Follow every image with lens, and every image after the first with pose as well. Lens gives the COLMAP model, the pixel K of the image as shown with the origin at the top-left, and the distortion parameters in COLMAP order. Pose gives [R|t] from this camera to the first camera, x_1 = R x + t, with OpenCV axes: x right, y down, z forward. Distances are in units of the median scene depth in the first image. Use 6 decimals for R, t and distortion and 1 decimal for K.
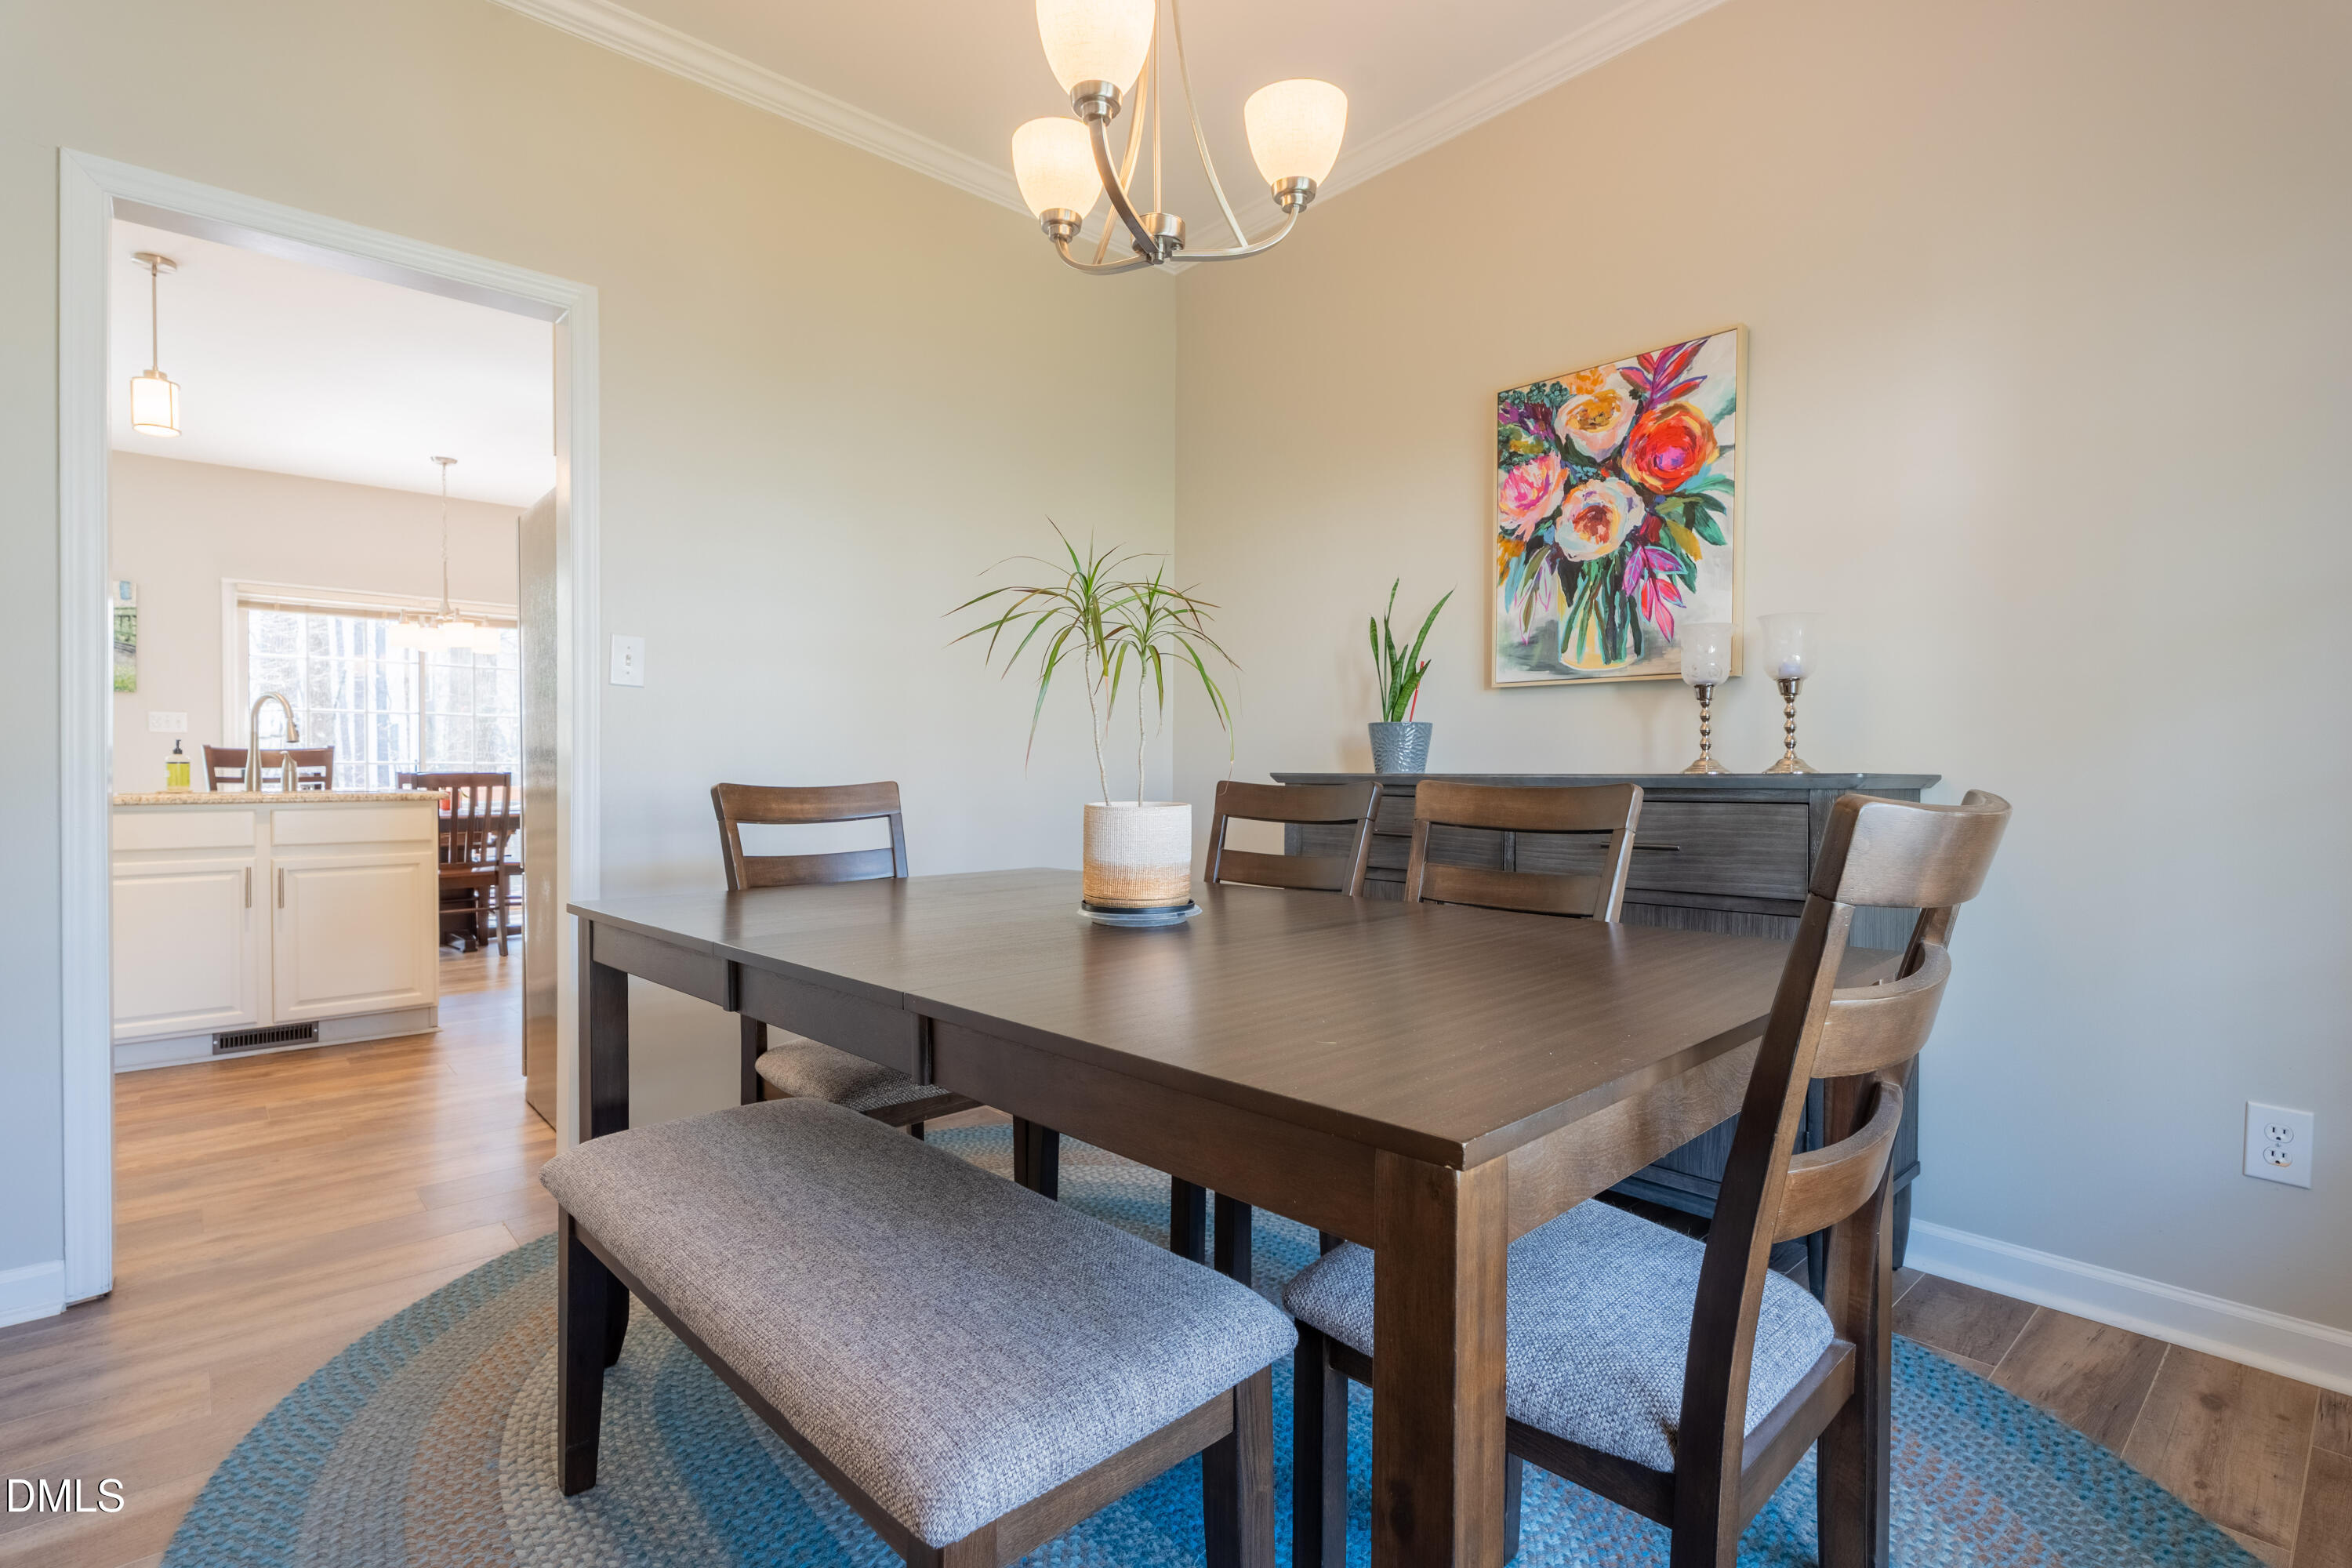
lens RADIAL K [[1058.8, 0, 1165.8], [0, 1058.8, 790.5], [0, 0, 1]] dist [0.003223, -0.002002]
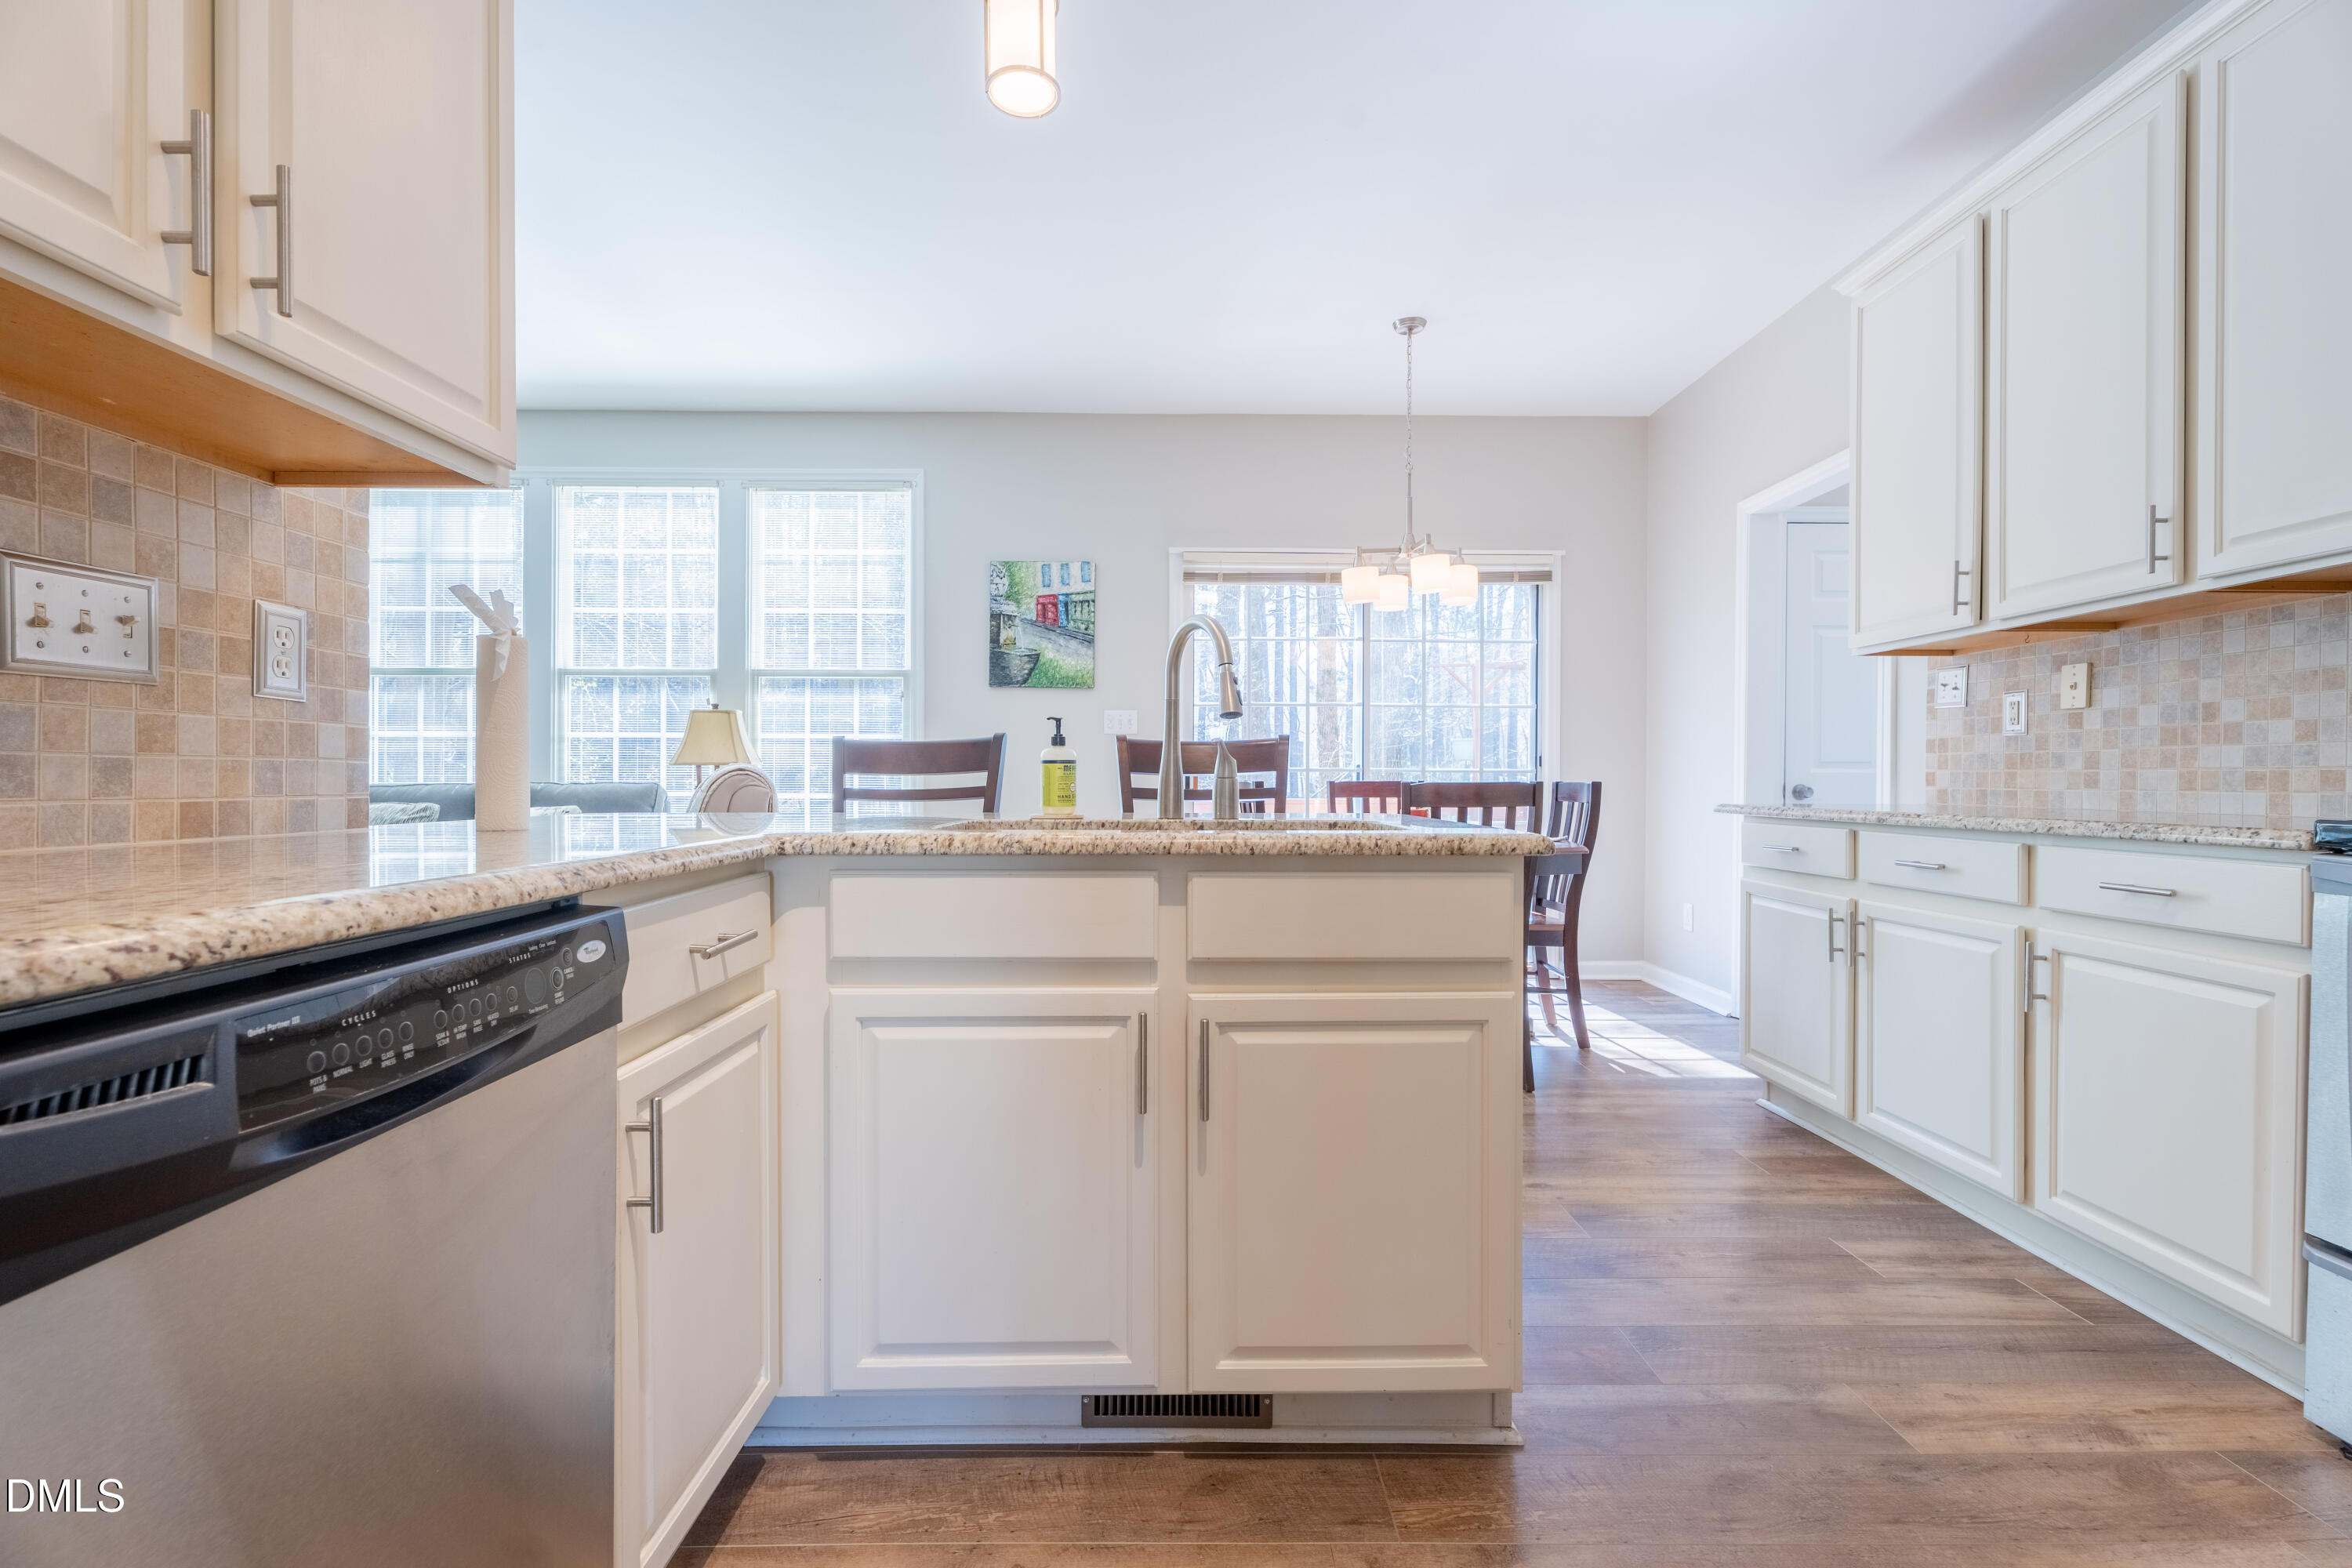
lens RADIAL K [[1058.8, 0, 1178.9], [0, 1058.8, 778.4], [0, 0, 1]] dist [0.003223, -0.002002]
pose [[0.737240, -0.004929, -0.675613, -0.471529], [-0.009374, 0.999803, -0.017523, -0.008634], [0.675565, 0.019252, 0.737049, 0.575586]]
